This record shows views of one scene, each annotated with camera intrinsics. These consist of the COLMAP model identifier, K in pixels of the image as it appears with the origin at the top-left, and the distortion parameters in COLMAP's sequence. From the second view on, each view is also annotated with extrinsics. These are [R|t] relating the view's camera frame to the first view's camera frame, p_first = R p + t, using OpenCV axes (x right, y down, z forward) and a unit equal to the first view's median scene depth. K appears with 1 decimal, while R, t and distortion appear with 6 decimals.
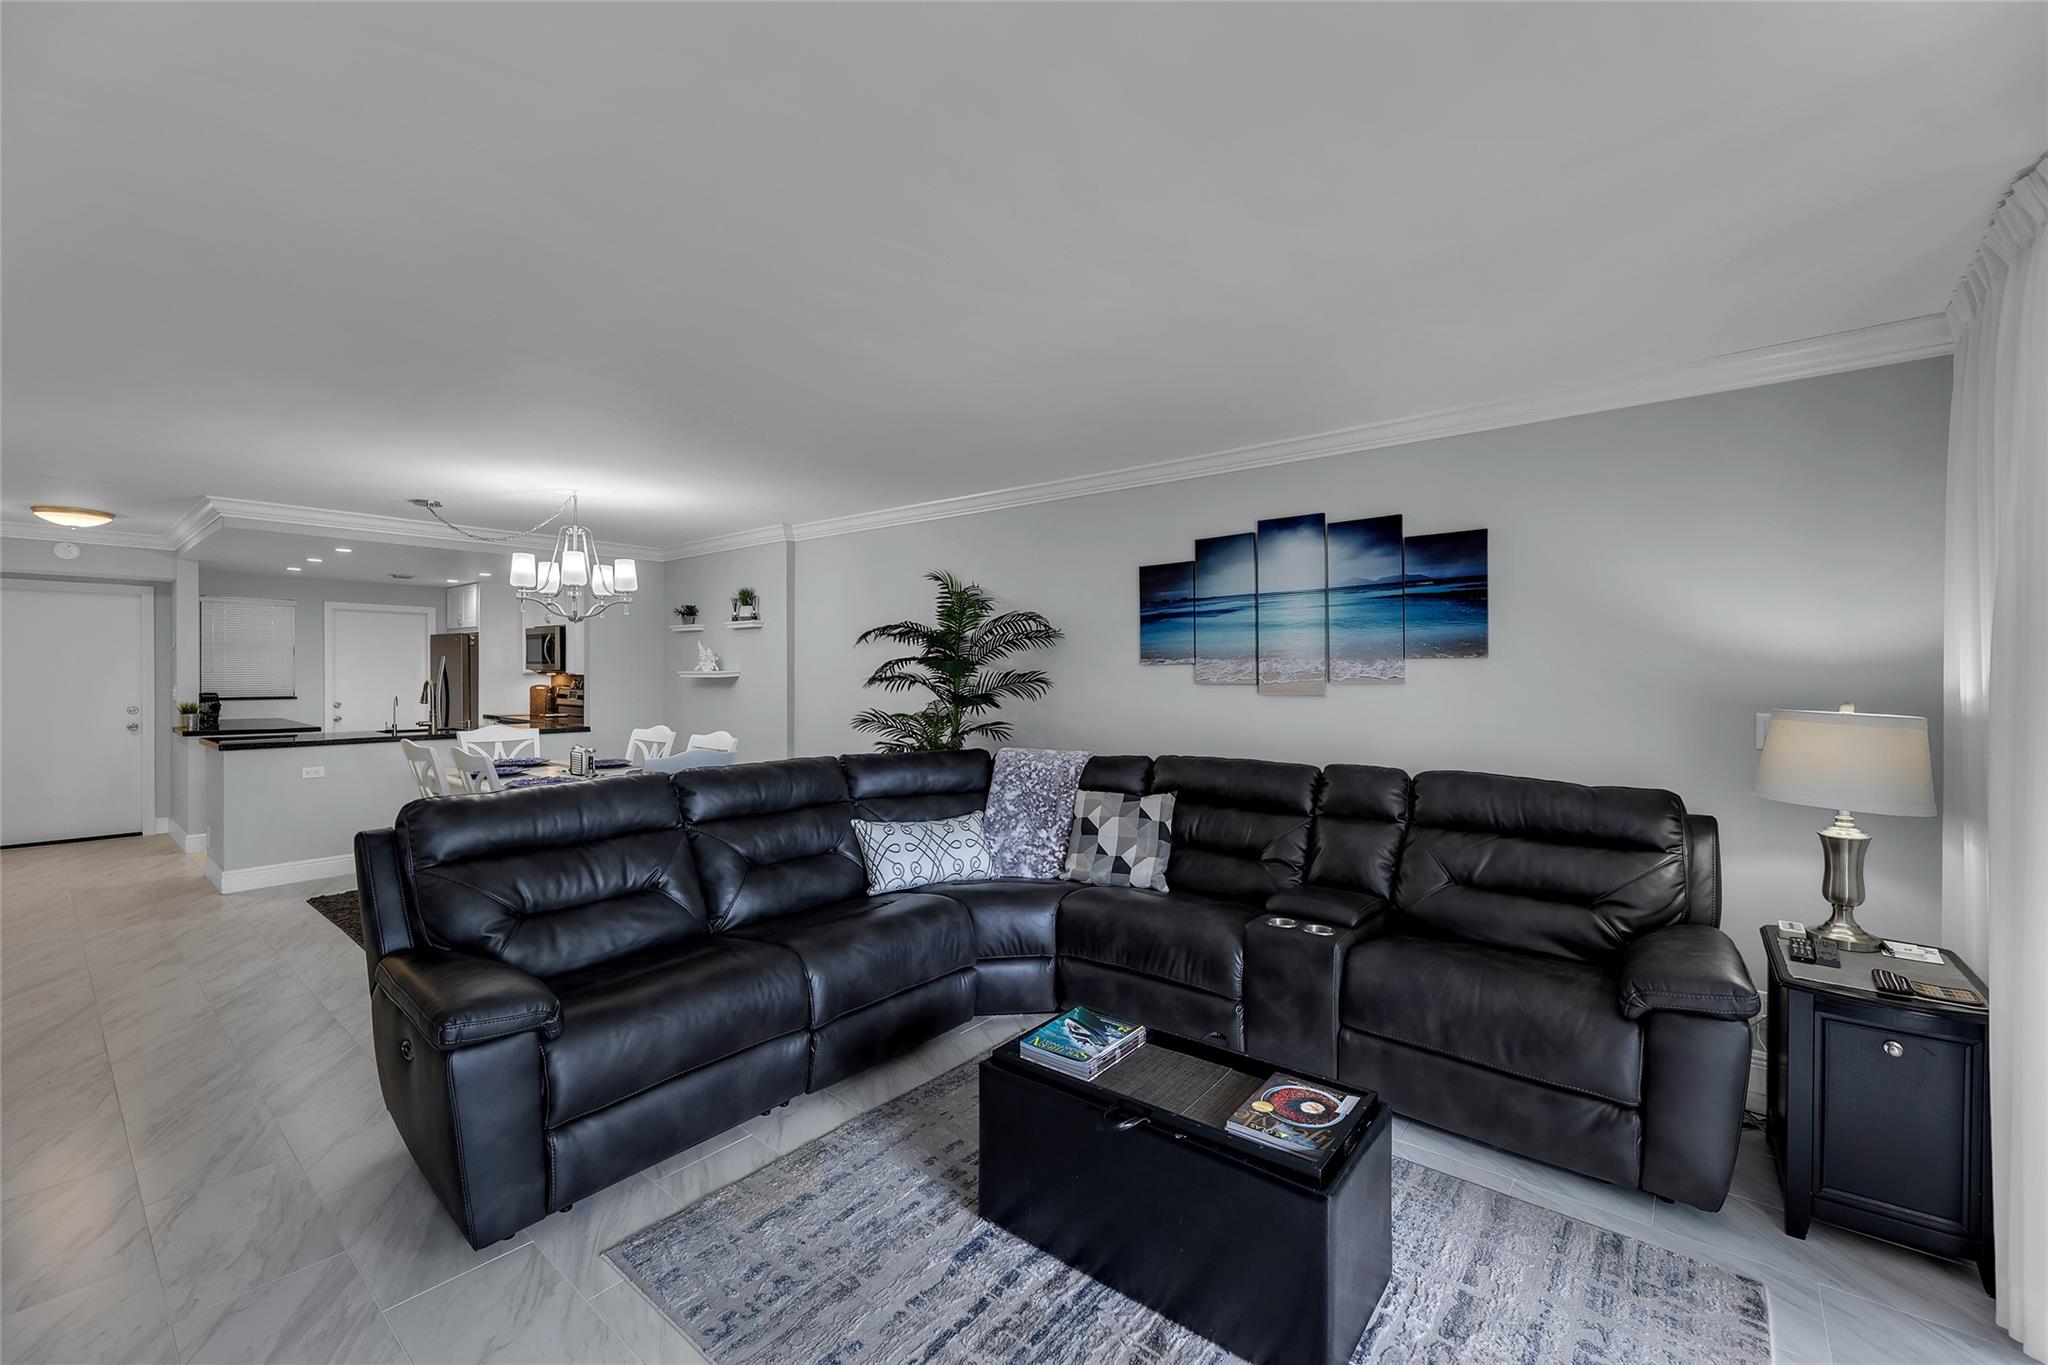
lens RADIAL K [[839.8, 0, 1016.6], [0, 839.8, 679.7], [0, 0, 1]] dist [-0.001389, 0.000457]
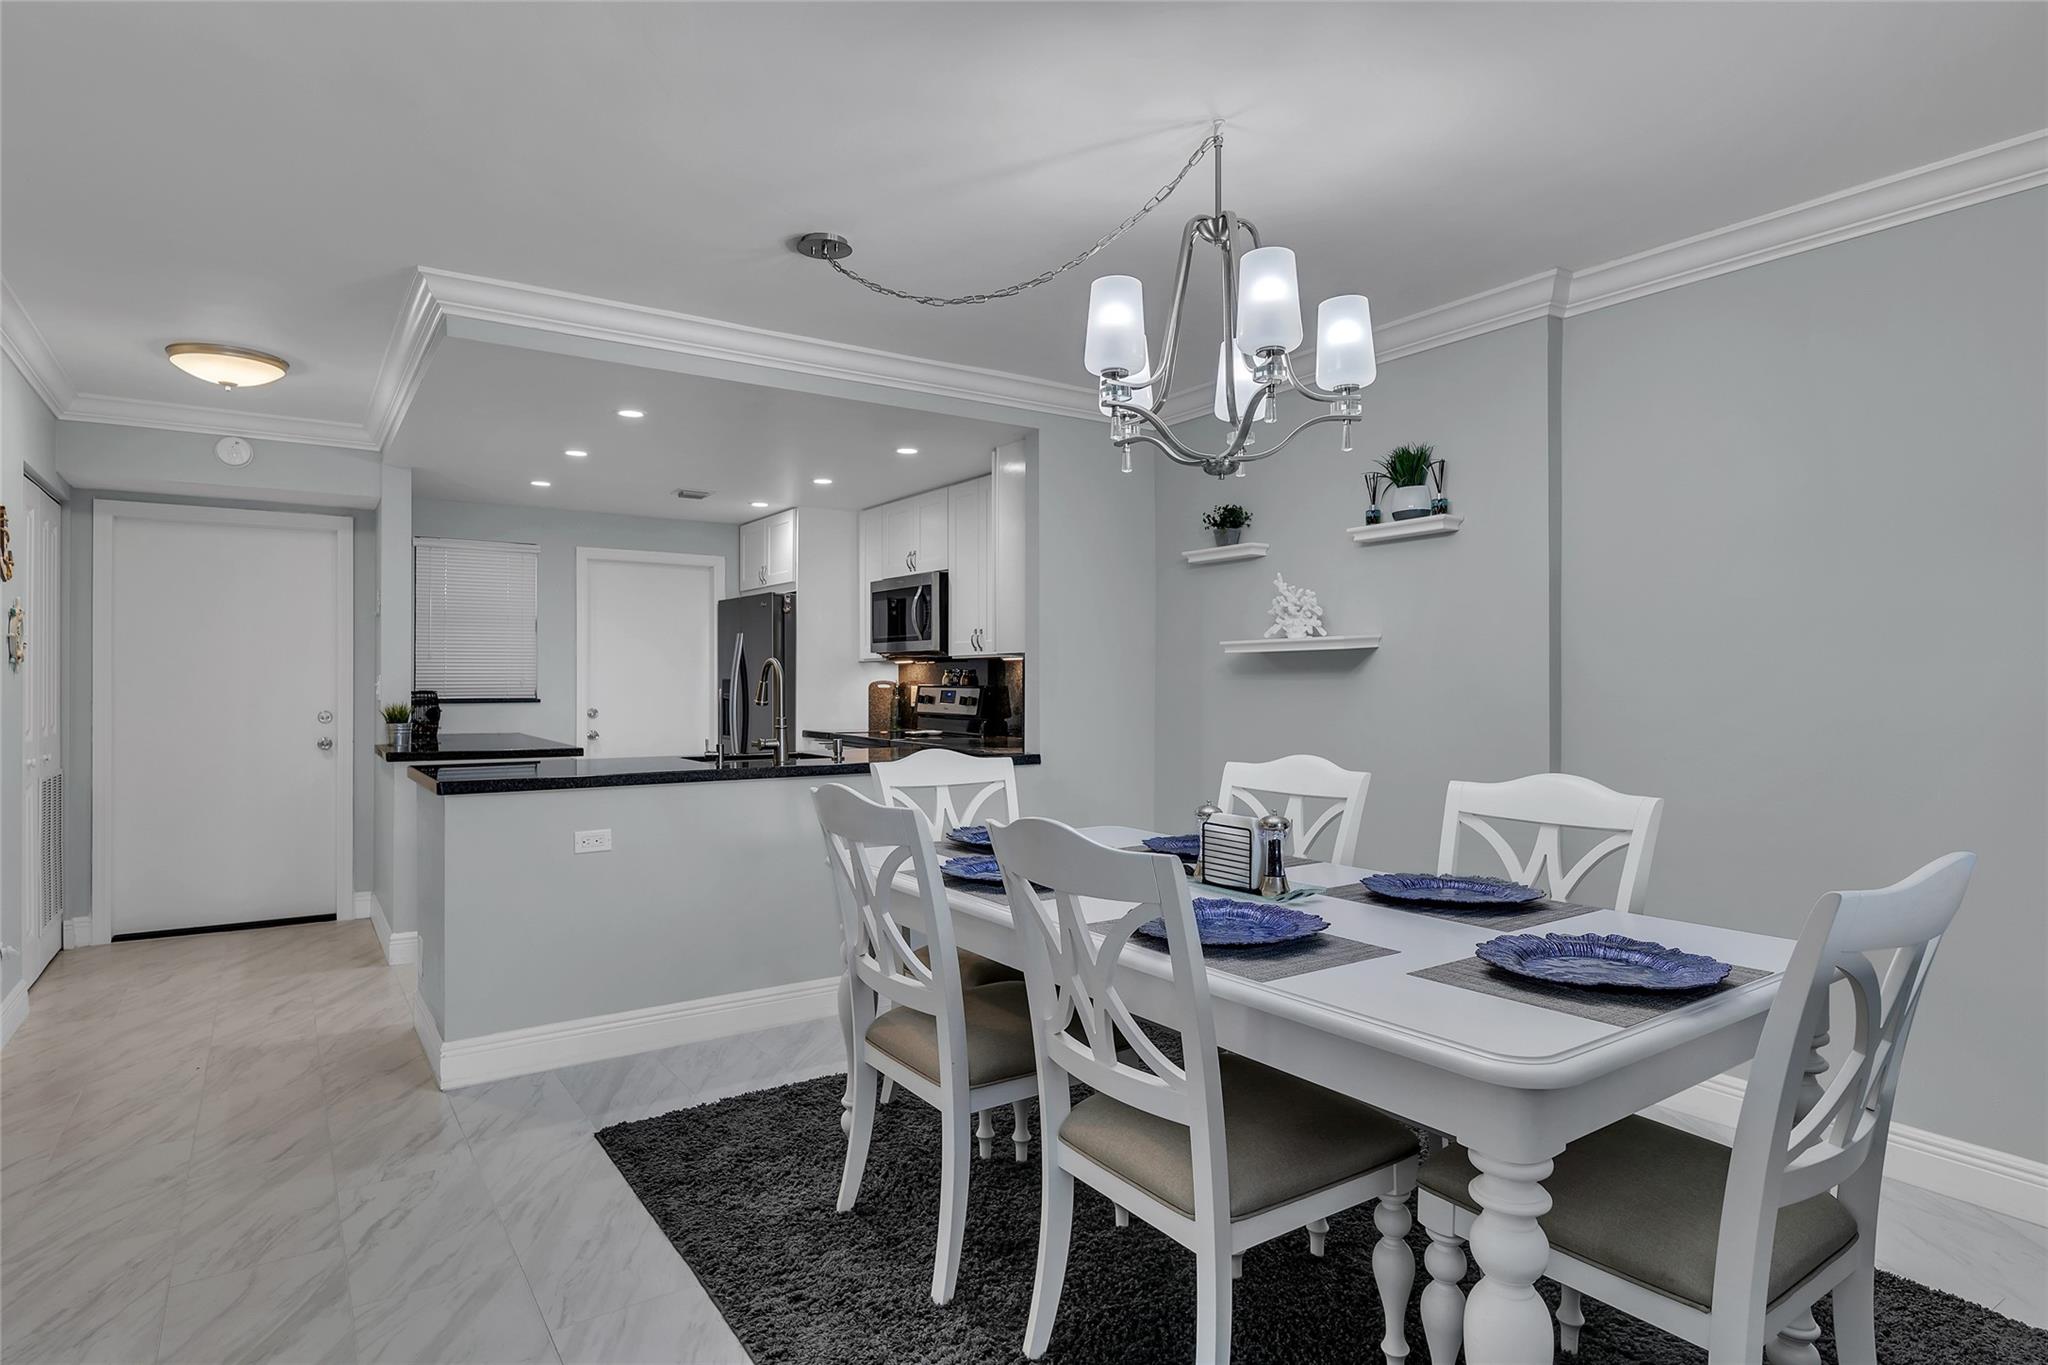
lens RADIAL K [[1093.2, 0, 1026.8], [0, 1093.2, 685.7], [0, 0, 1]] dist [-0.001678, -0.000139]
pose [[0.964164, -0.004417, -0.265269, -0.603837], [0.003050, 0.999980, -0.005564, 0.033768], [0.265288, 0.004555, 0.964158, 0.640900]]
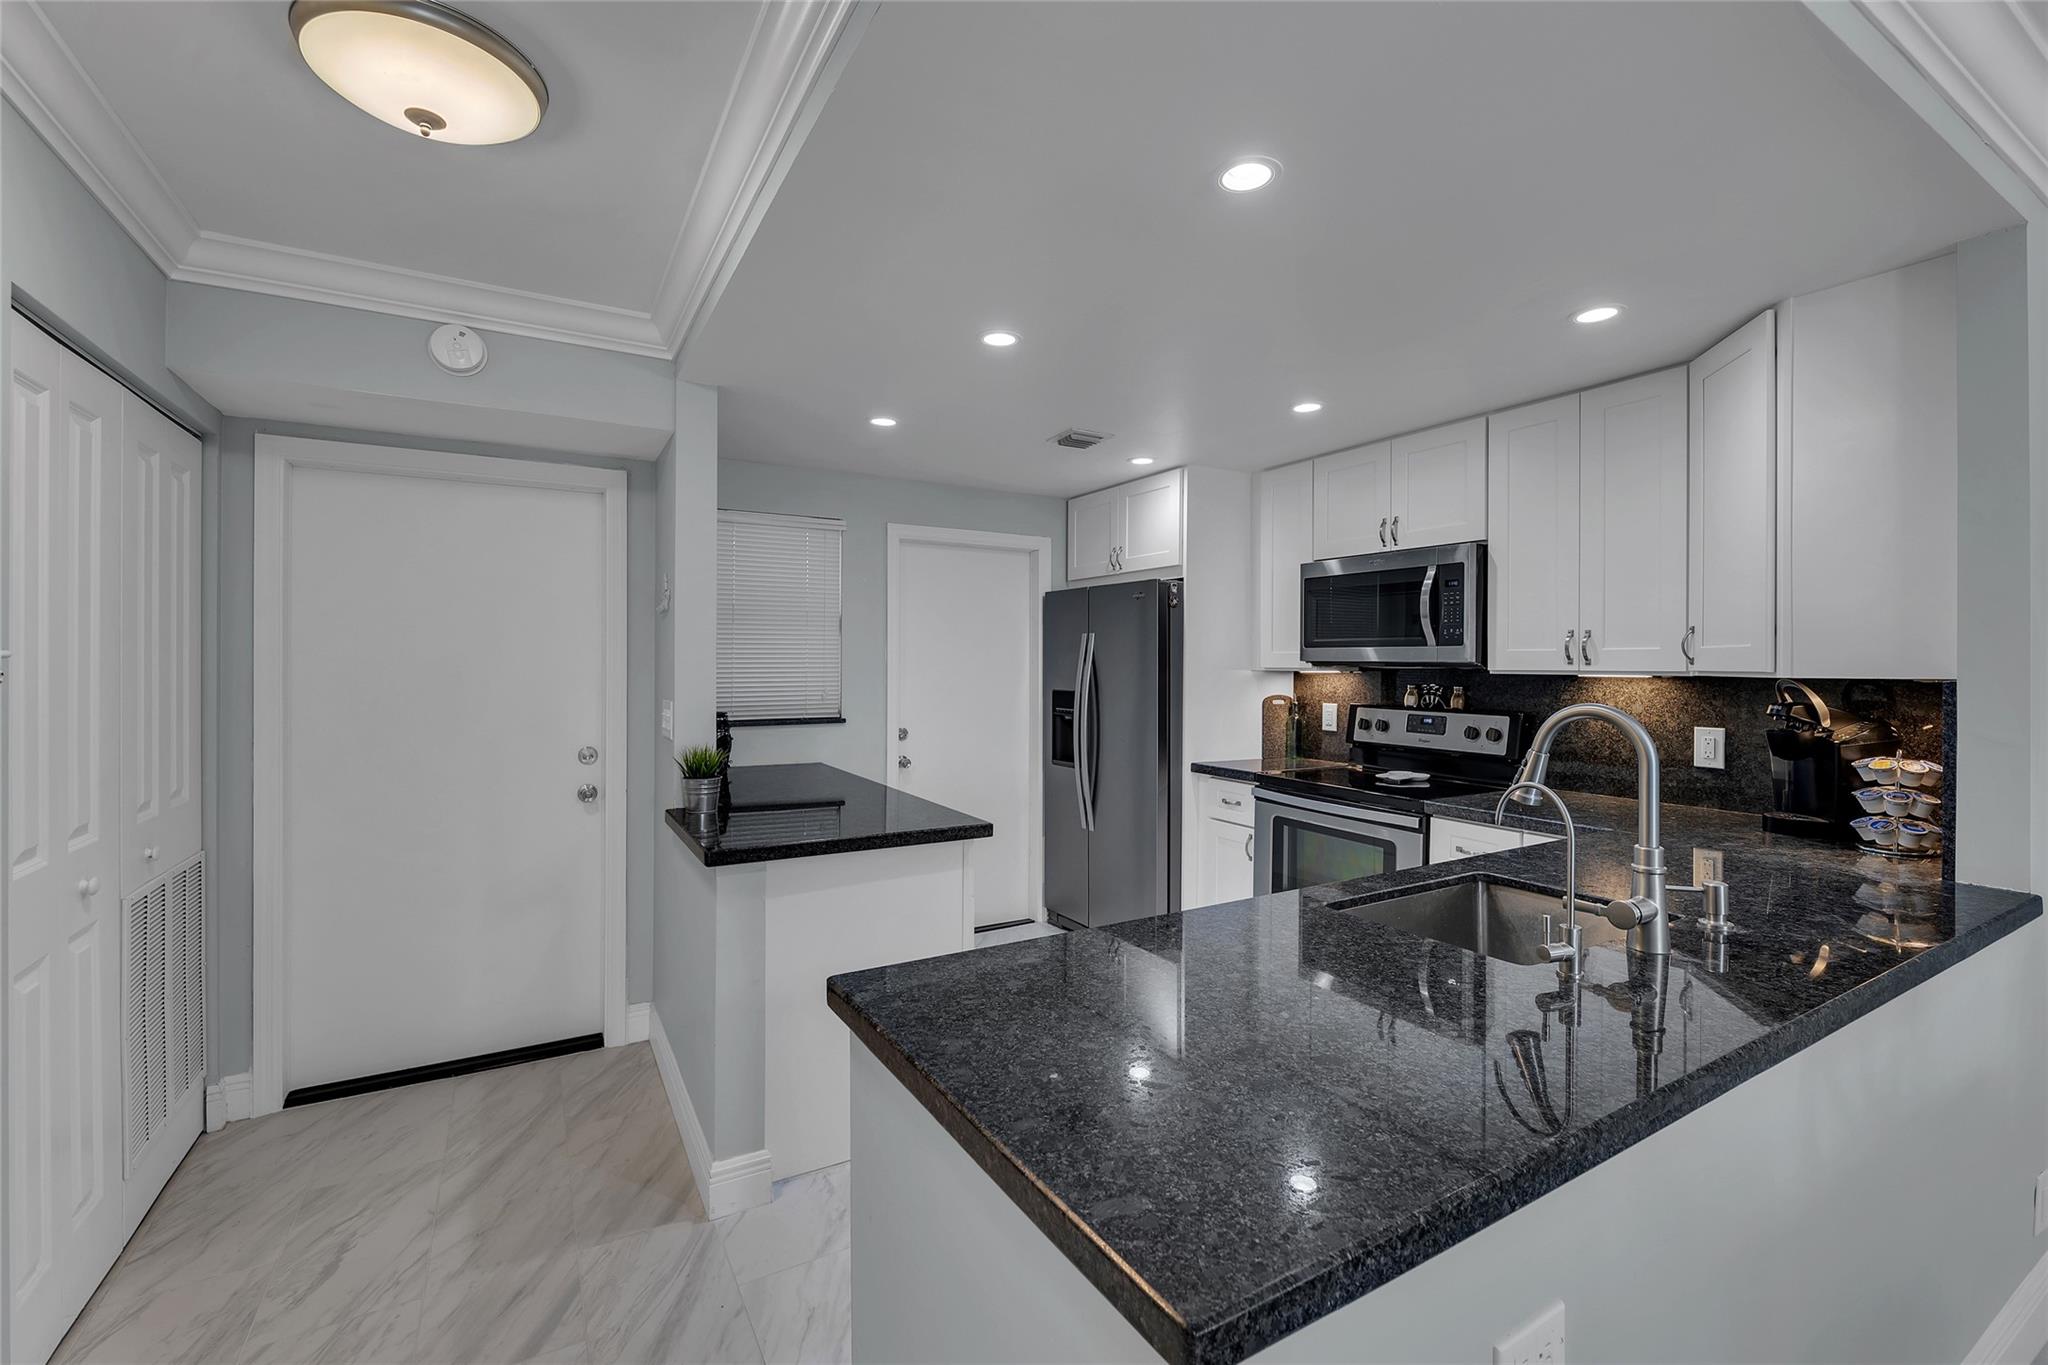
lens RADIAL K [[861.8, 0, 1017.9], [0, 861.8, 670.7], [0, 0, 1]] dist [0.000504, -0.000093]
pose [[0.940826, -0.000487, -0.338890, -1.242398], [0.000169, 1.000000, -0.000968, -0.014646], [0.338891, 0.000853, 0.940825, 1.175903]]
